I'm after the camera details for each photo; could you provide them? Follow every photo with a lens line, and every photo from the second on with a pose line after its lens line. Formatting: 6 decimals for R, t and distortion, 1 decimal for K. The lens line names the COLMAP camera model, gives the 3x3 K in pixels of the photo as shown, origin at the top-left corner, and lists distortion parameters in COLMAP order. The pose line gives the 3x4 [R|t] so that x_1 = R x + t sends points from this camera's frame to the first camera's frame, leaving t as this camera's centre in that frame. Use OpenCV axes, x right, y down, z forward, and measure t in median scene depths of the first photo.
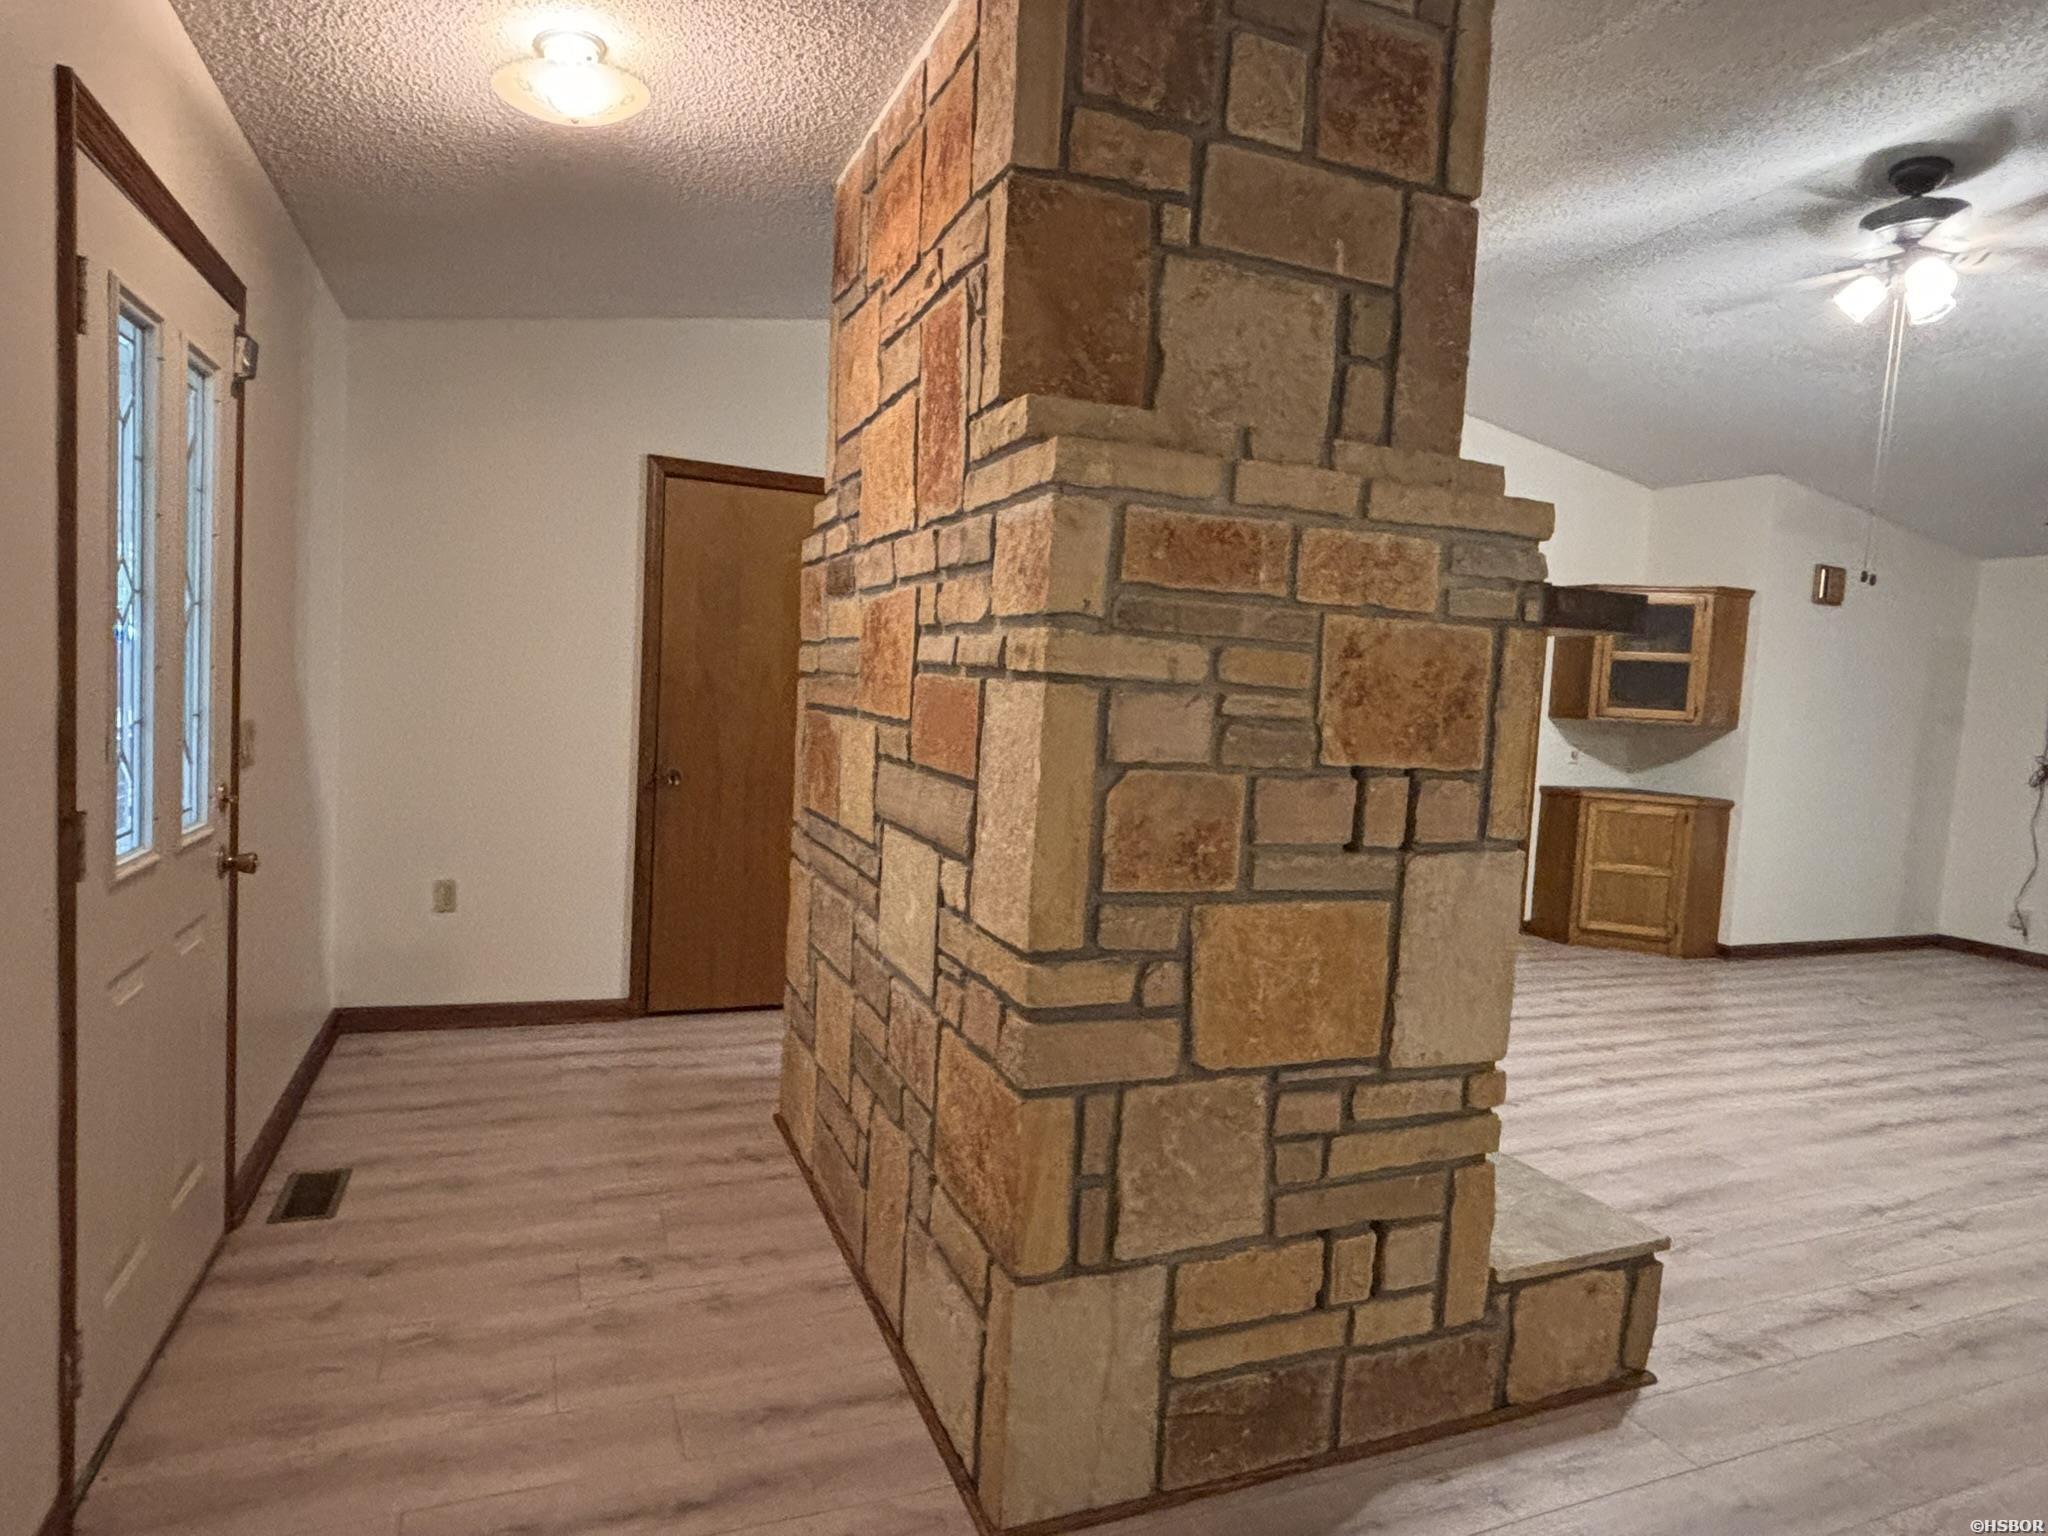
lens RADIAL K [[1173.0, 0, 1016.0], [0, 1173.0, 762.8], [0, 0, 1]] dist [-0.003807, 0.002218]
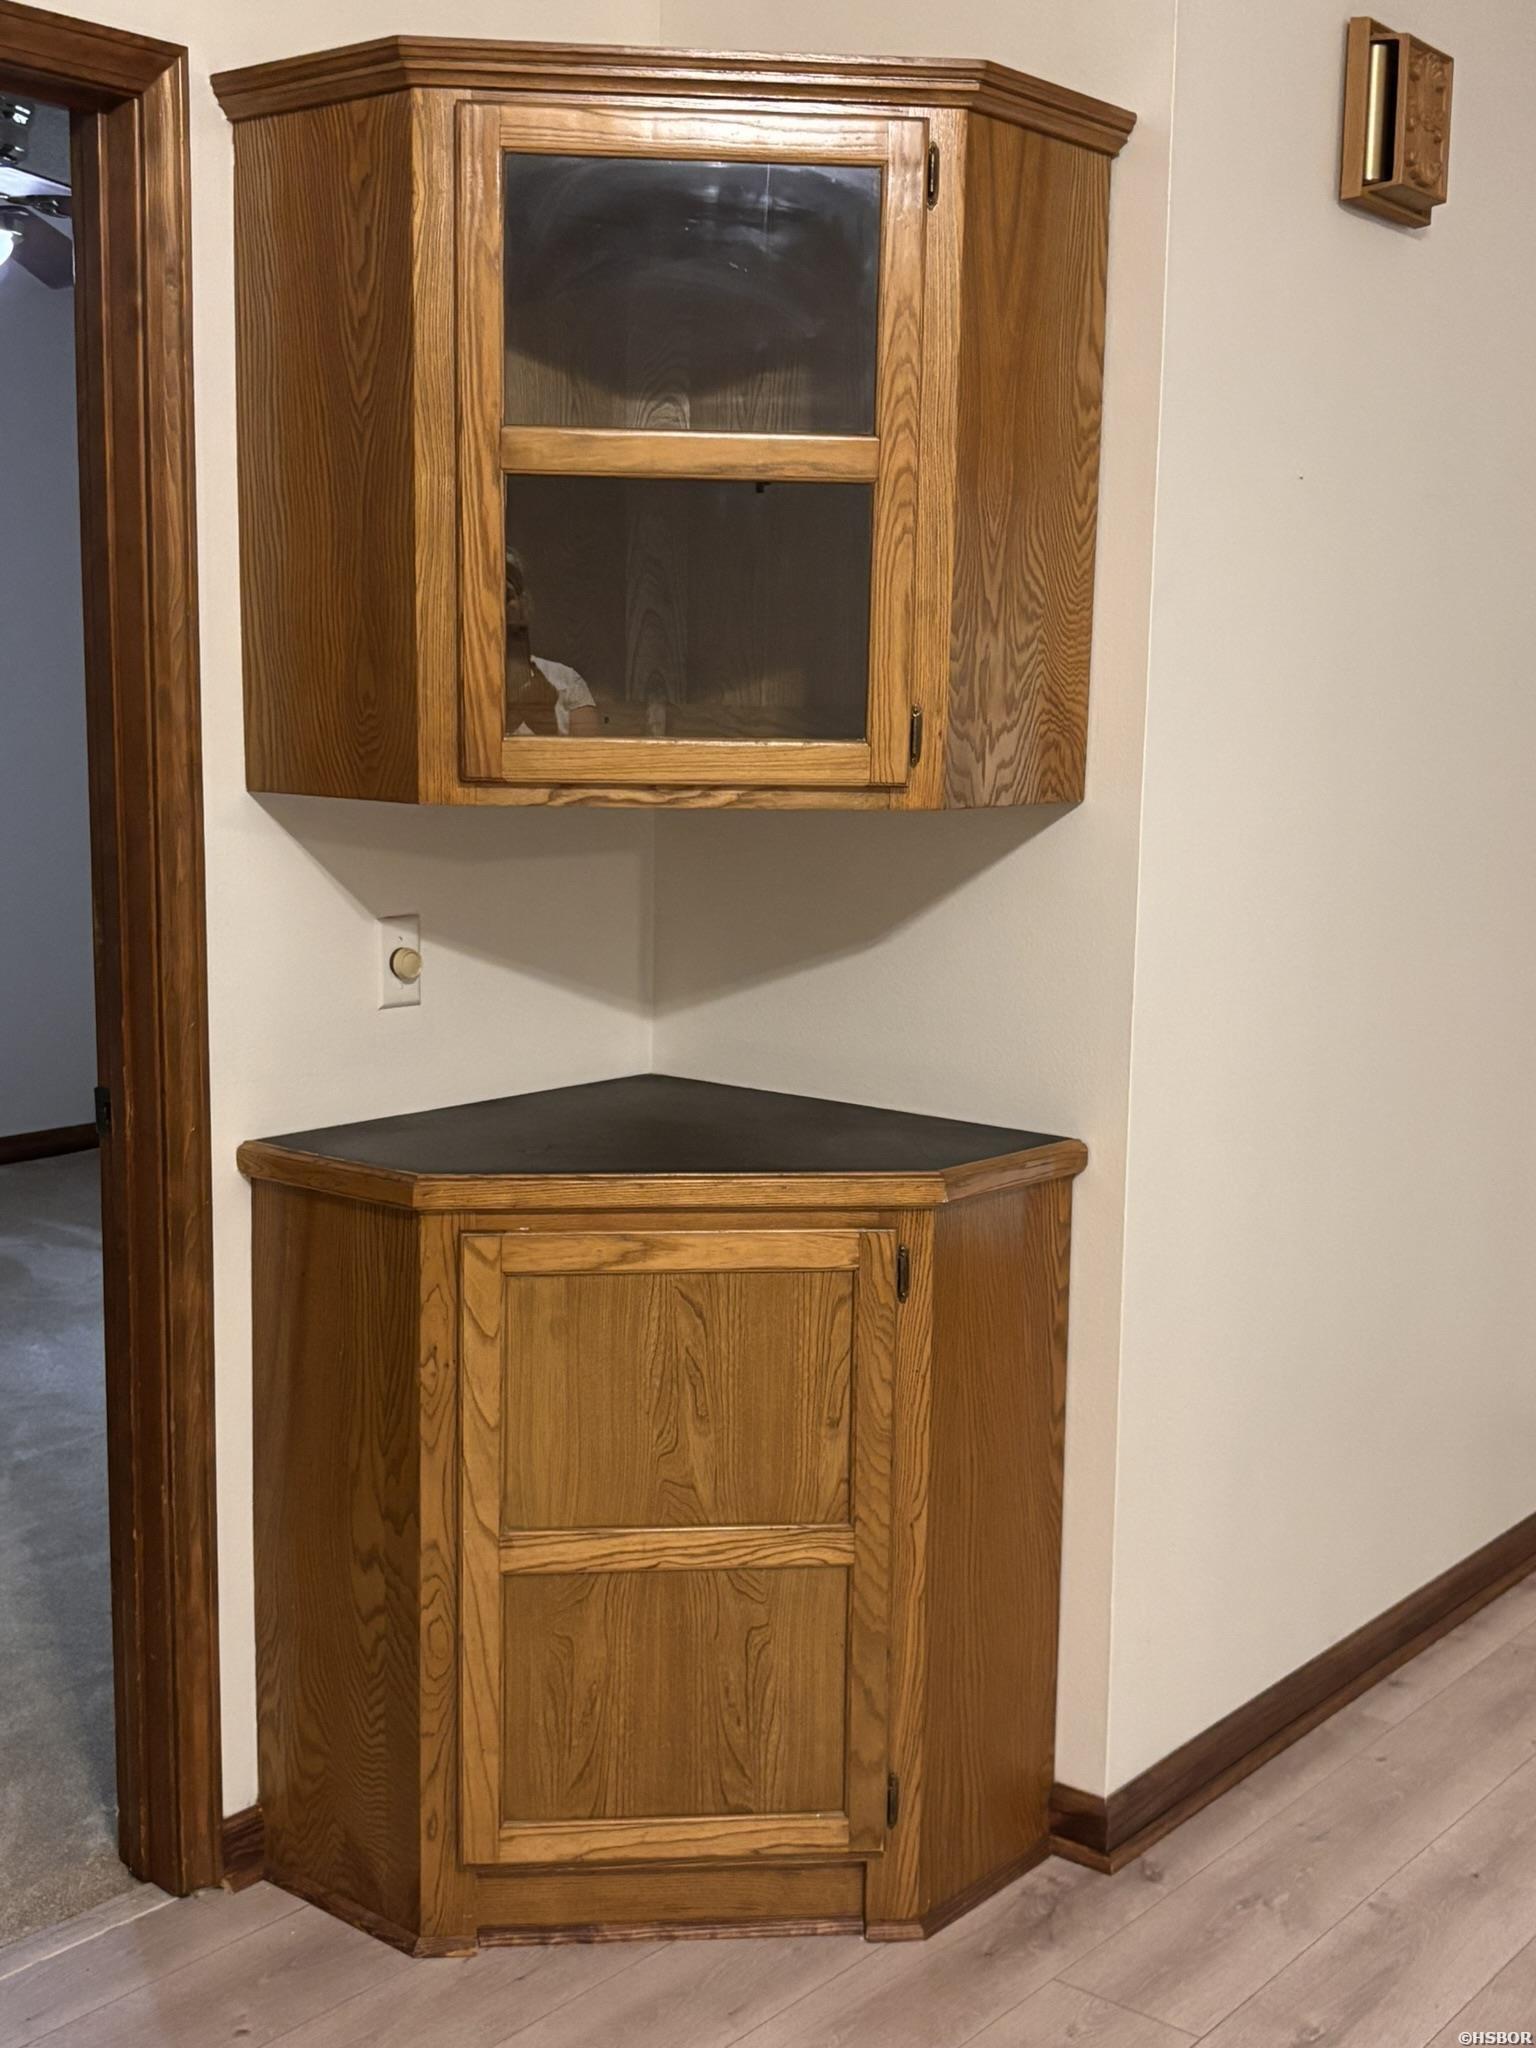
lens RADIAL K [[2363.6, 0, 768.0], [0, 2363.6, 1024.0], [0, 0, 1]] dist [0.049349, -0.009002]
pose [[0.881291, -0.108053, 0.460056, 0.368855], [0.064680, 0.991927, 0.109071, -0.040694], [-0.468128, -0.066367, 0.881165, 0.654561]]
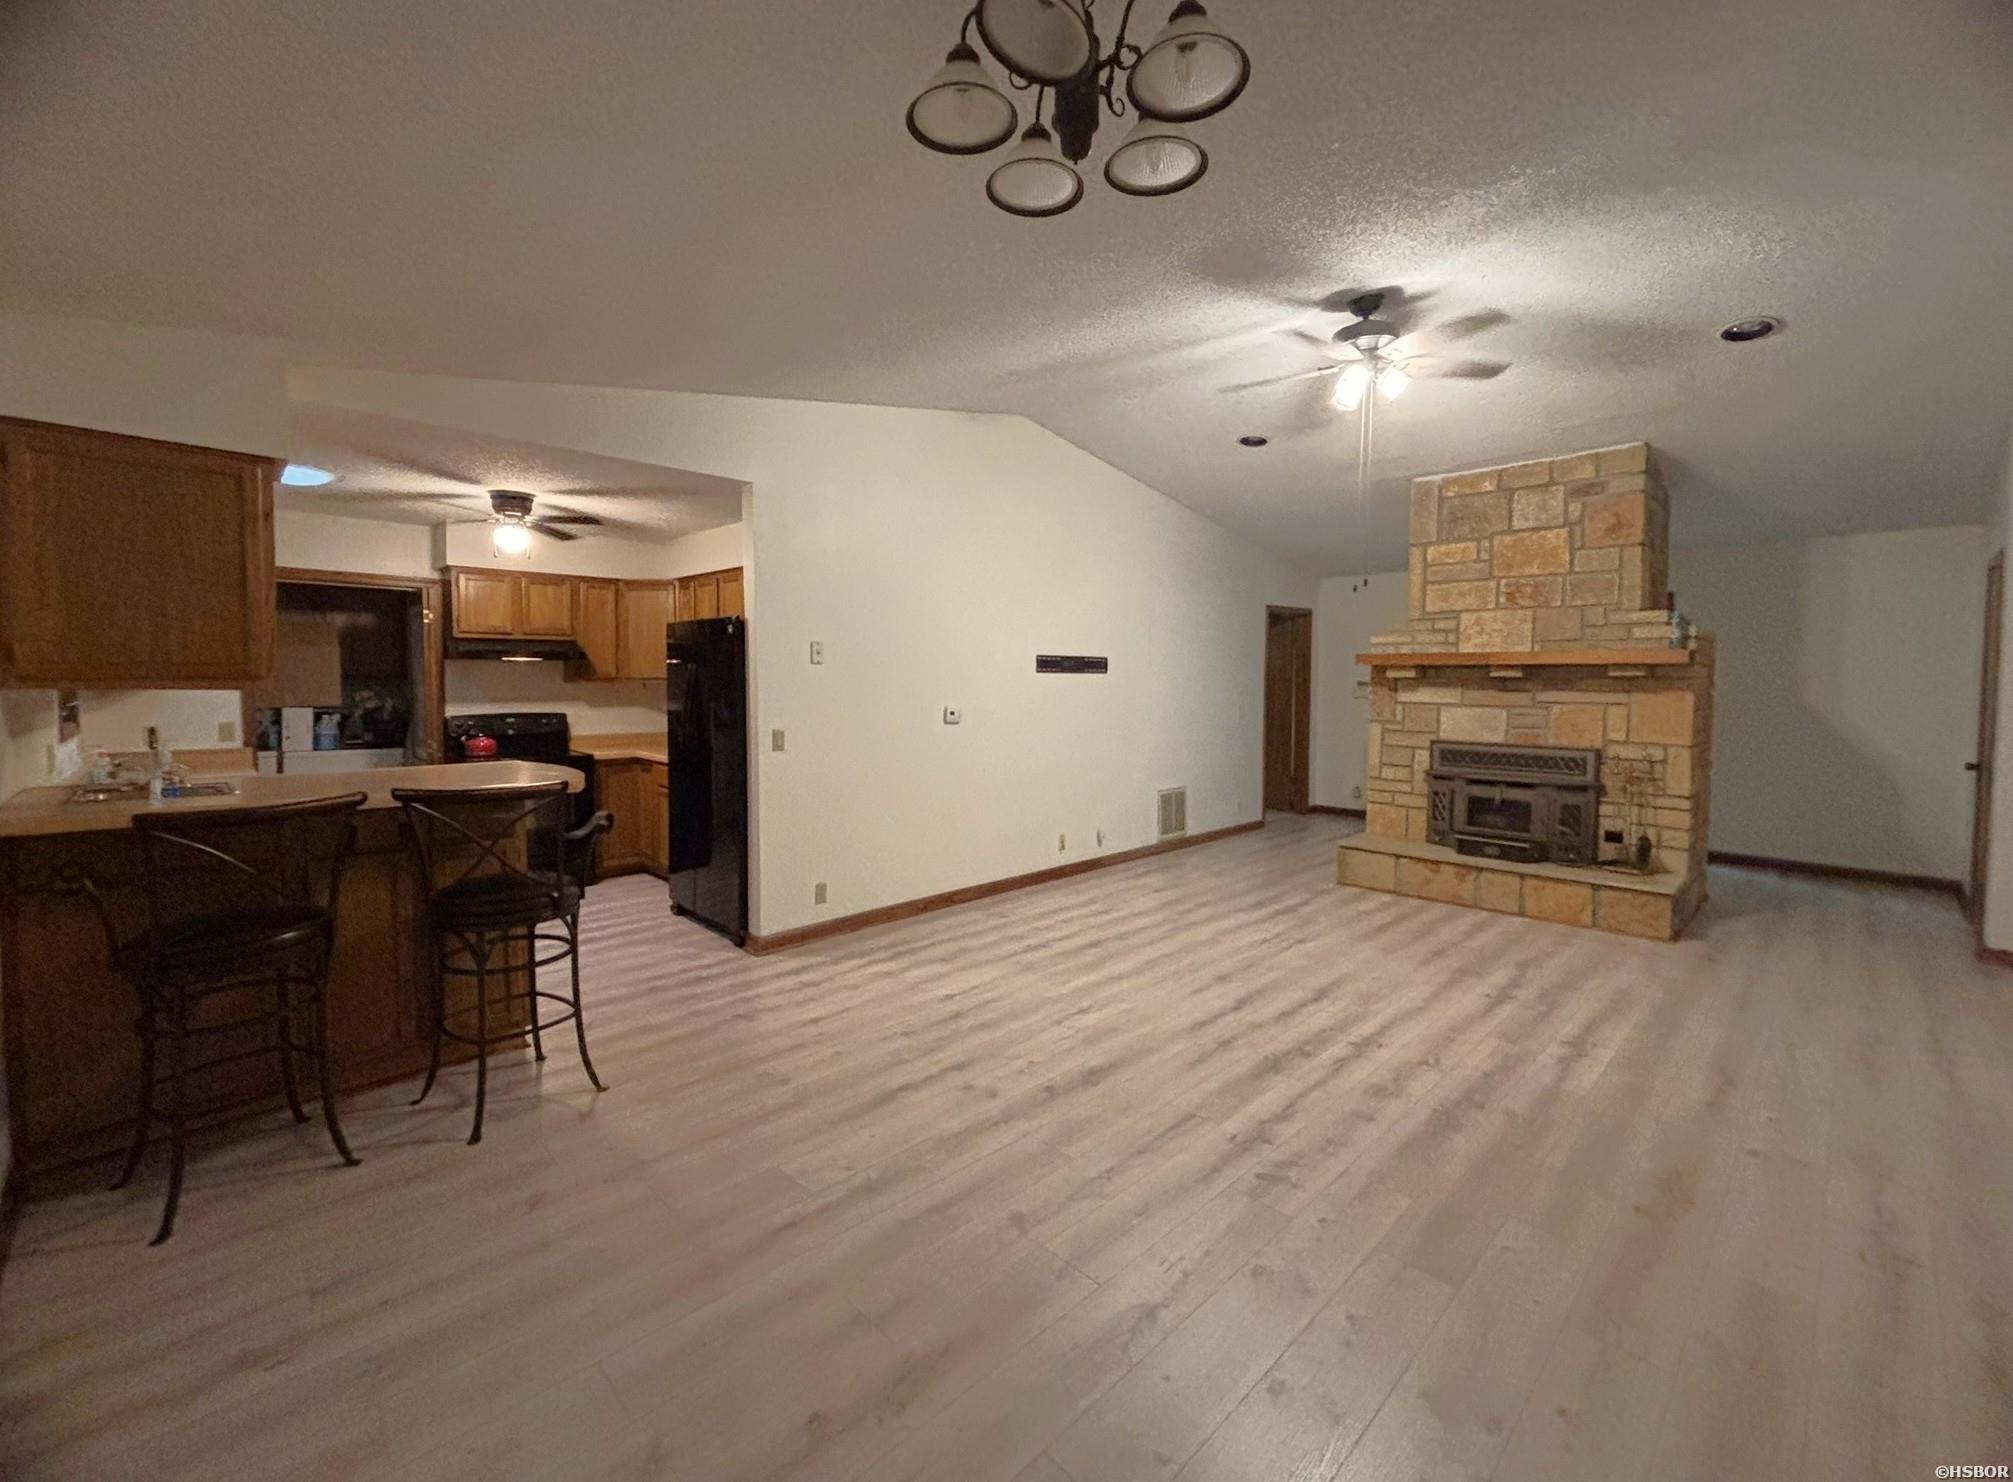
lens RADIAL K [[830.0, 0, 991.5], [0, 830.0, 716.2], [0, 0, 1]] dist [-0.008693, -0.000391]
pose [[-0.928328, -0.043198, -0.369244, 0.859541], [-0.083423, 0.992102, 0.093670, -0.032346], [0.362281, 0.117760, -0.924600, 1.012320]]
